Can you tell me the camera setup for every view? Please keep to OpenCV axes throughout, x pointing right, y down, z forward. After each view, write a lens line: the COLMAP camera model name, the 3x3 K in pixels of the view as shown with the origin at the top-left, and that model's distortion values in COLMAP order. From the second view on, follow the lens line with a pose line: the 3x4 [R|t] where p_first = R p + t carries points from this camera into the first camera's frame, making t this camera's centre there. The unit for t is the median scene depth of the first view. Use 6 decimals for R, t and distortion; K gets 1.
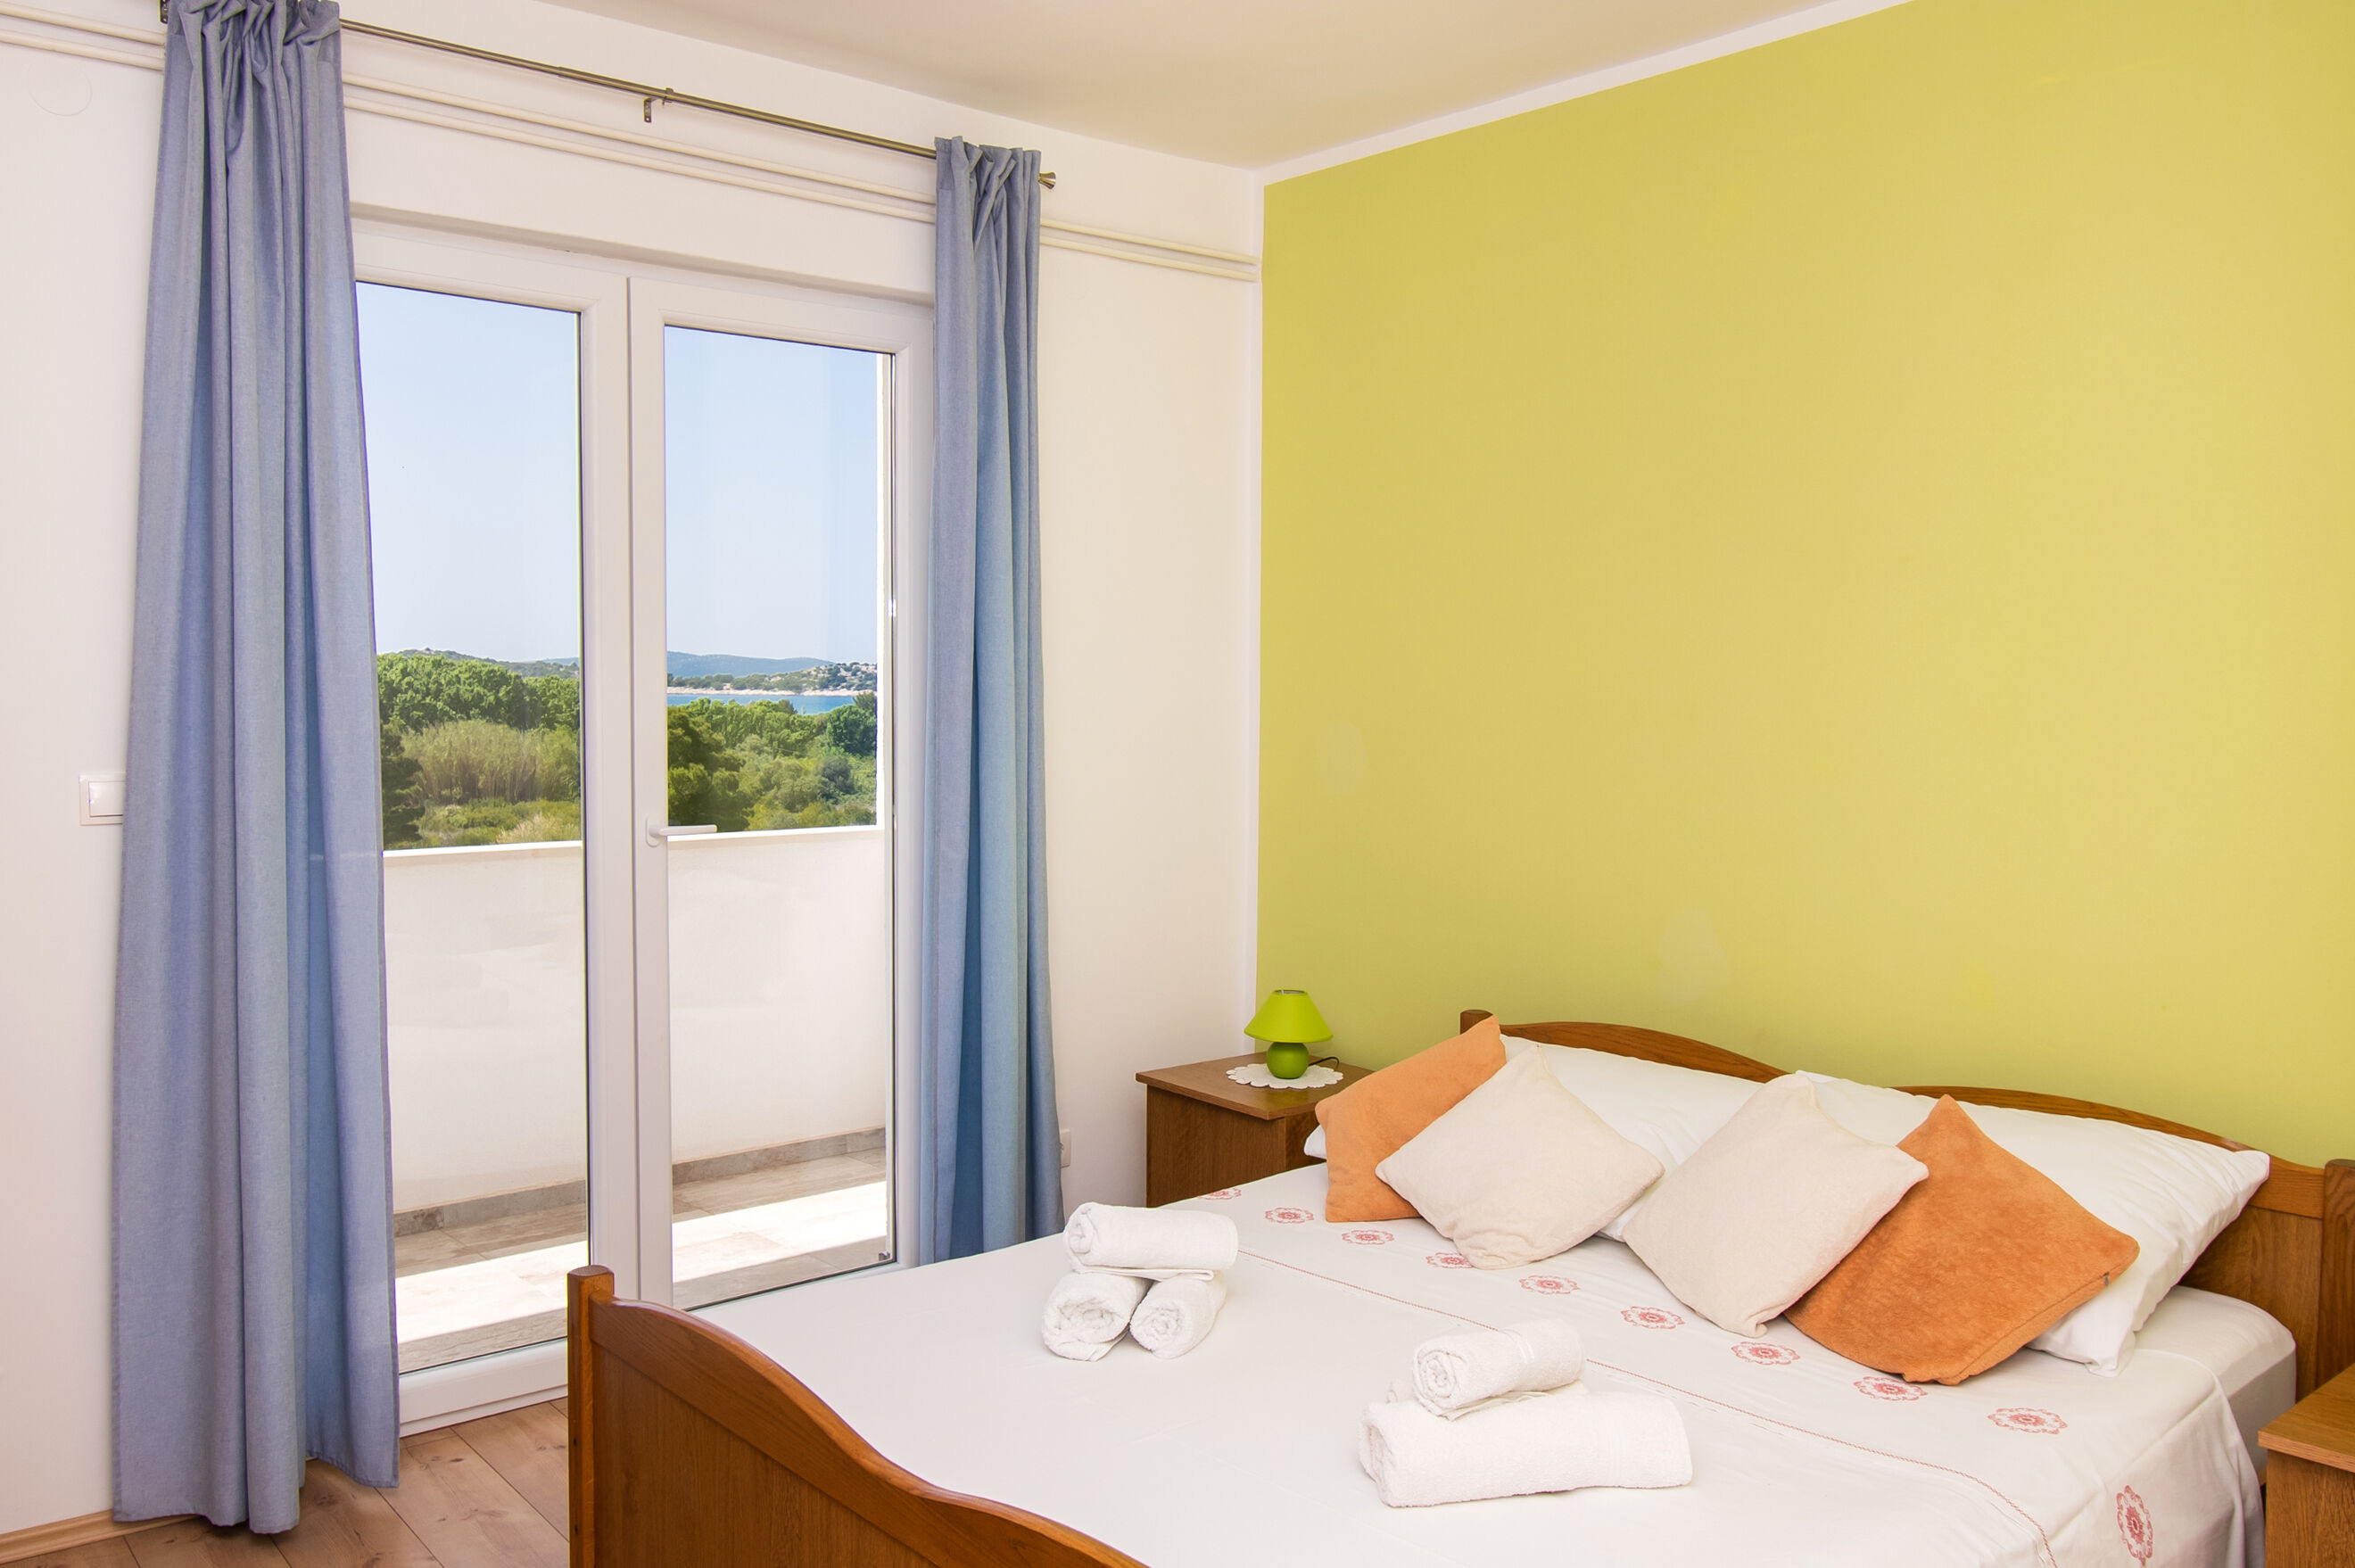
lens RADIAL K [[1823.9, 0, 1177.5], [0, 1823.9, 784.0], [0, 0, 1]] dist [-0.002086, -0.007307]
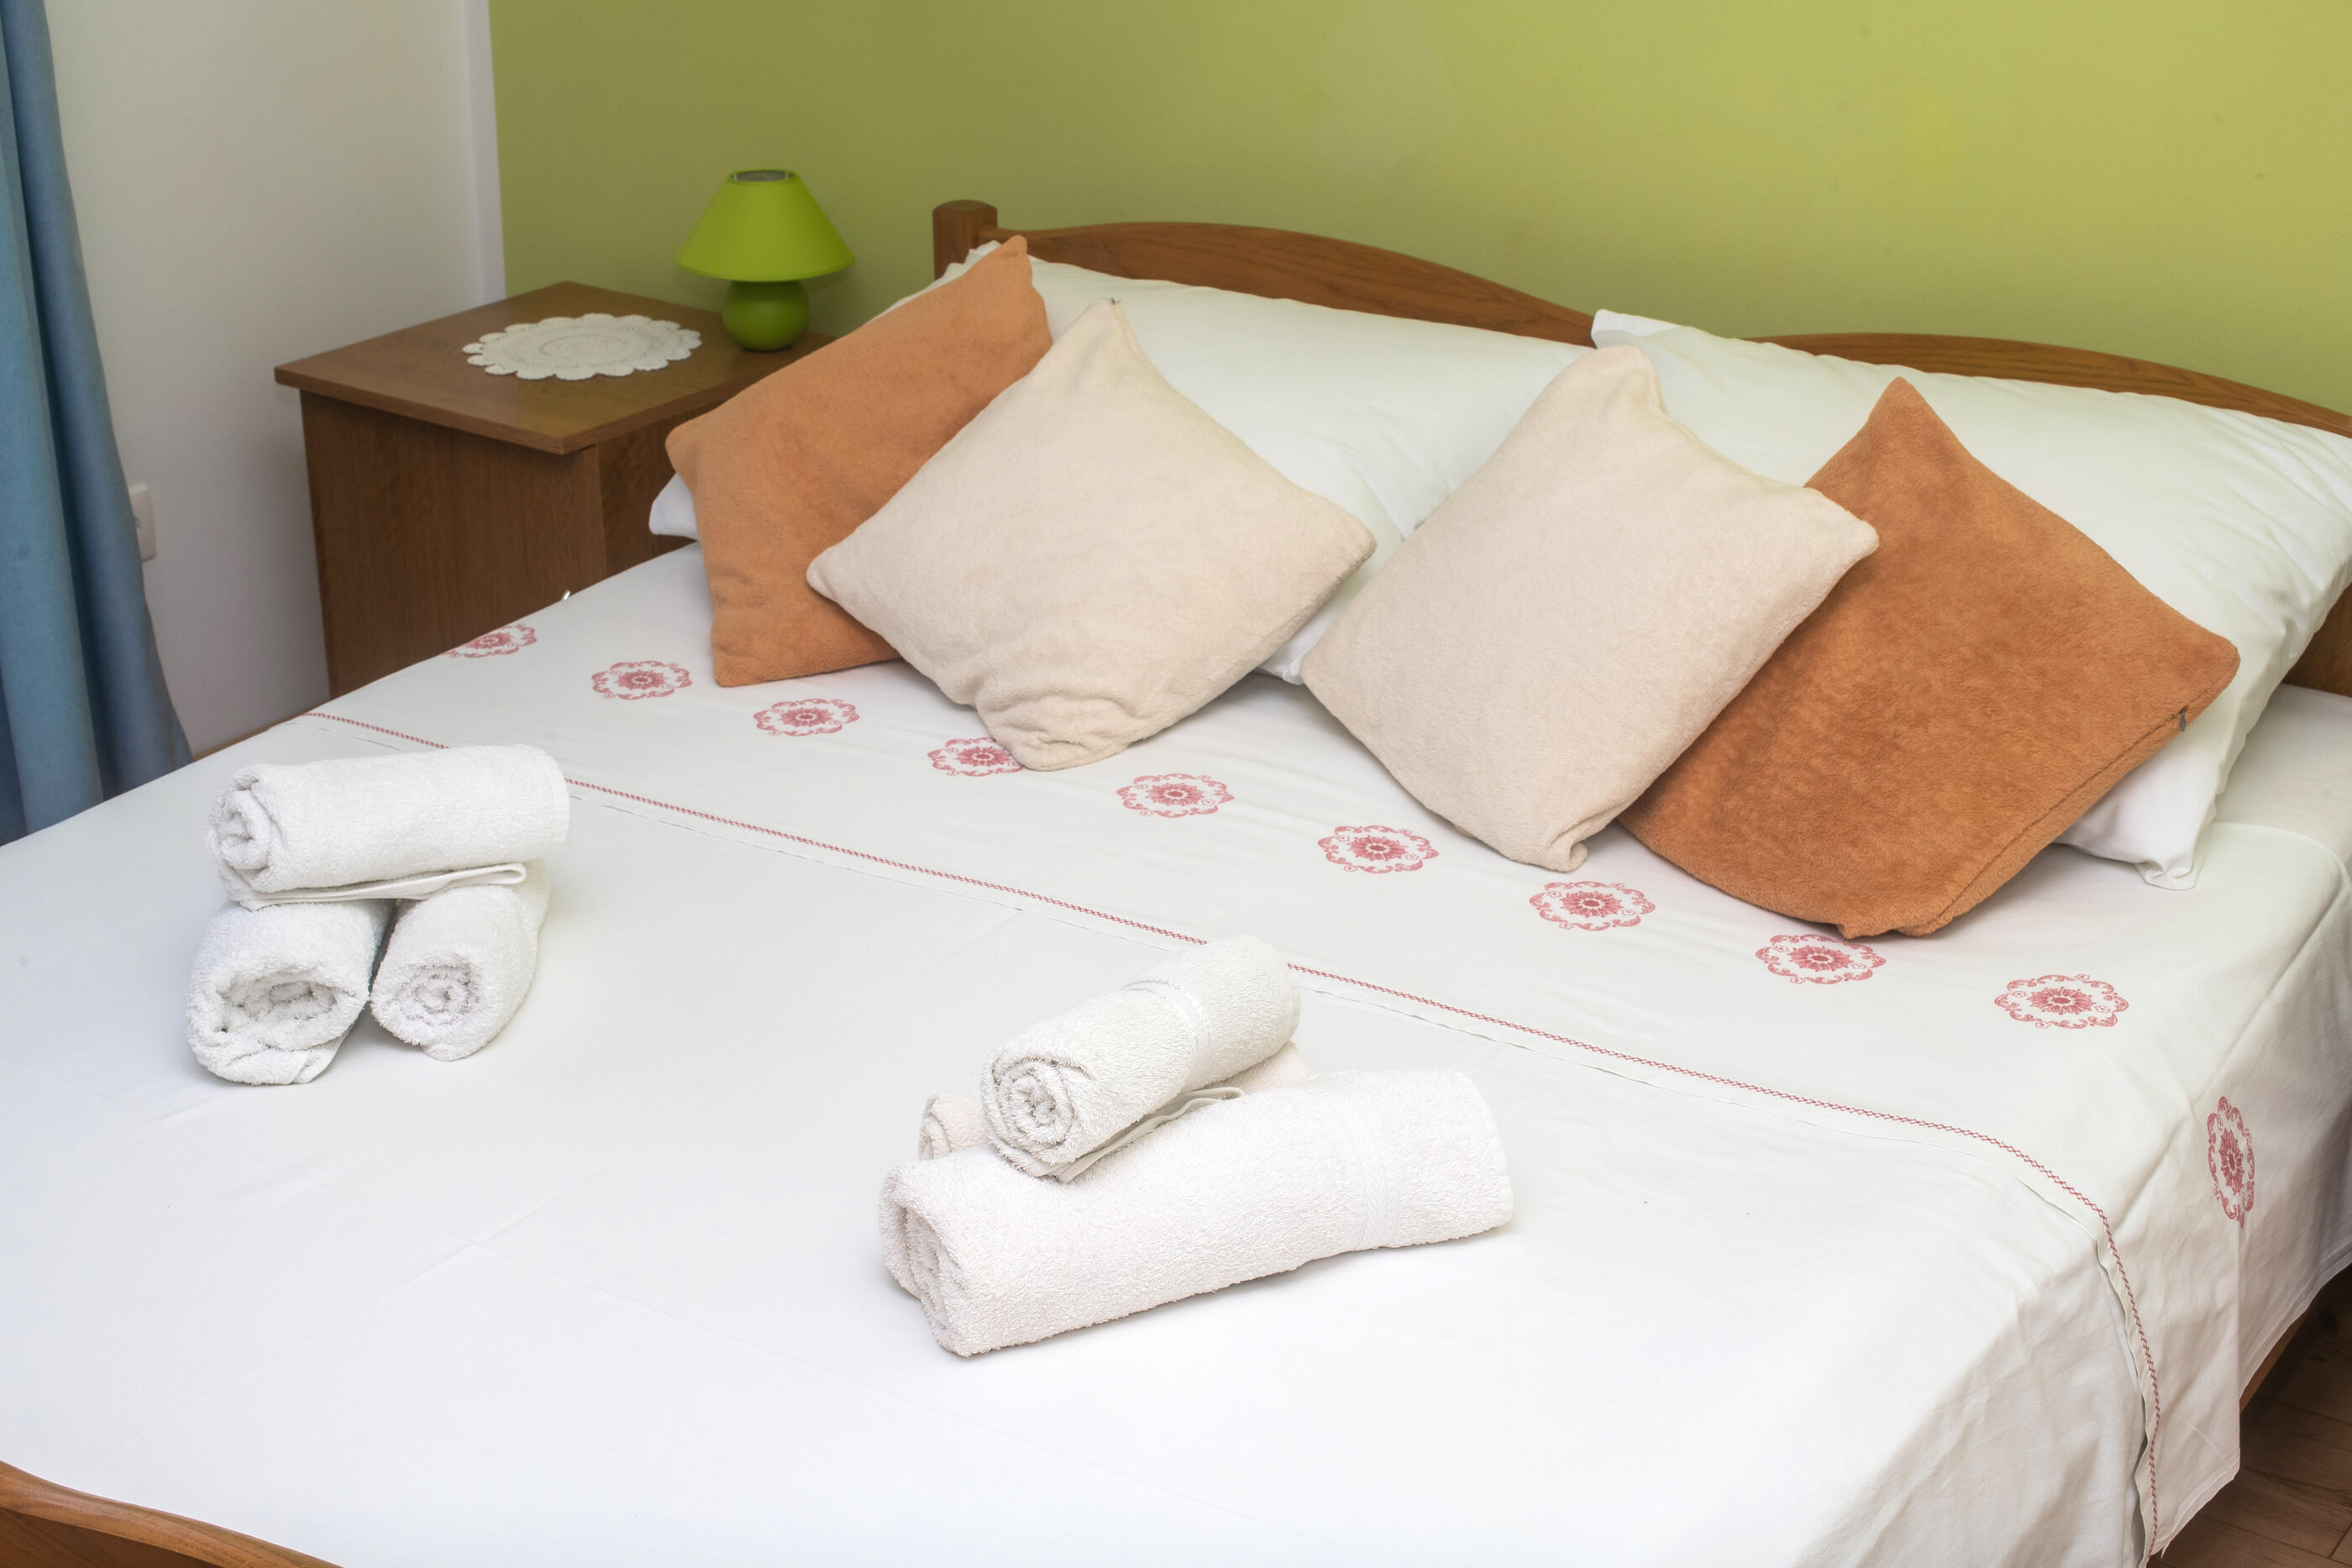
lens RADIAL K [[3392.7, 0, 1176.0], [0, 3392.7, 784.0], [0, 0, 1]] dist [-0.101202, 0.007035]
pose [[0.965534, -0.111594, 0.235142, -0.022952], [0.026287, 0.940614, 0.338460, -0.057417], [-0.258947, -0.320613, 0.911128, 0.137506]]
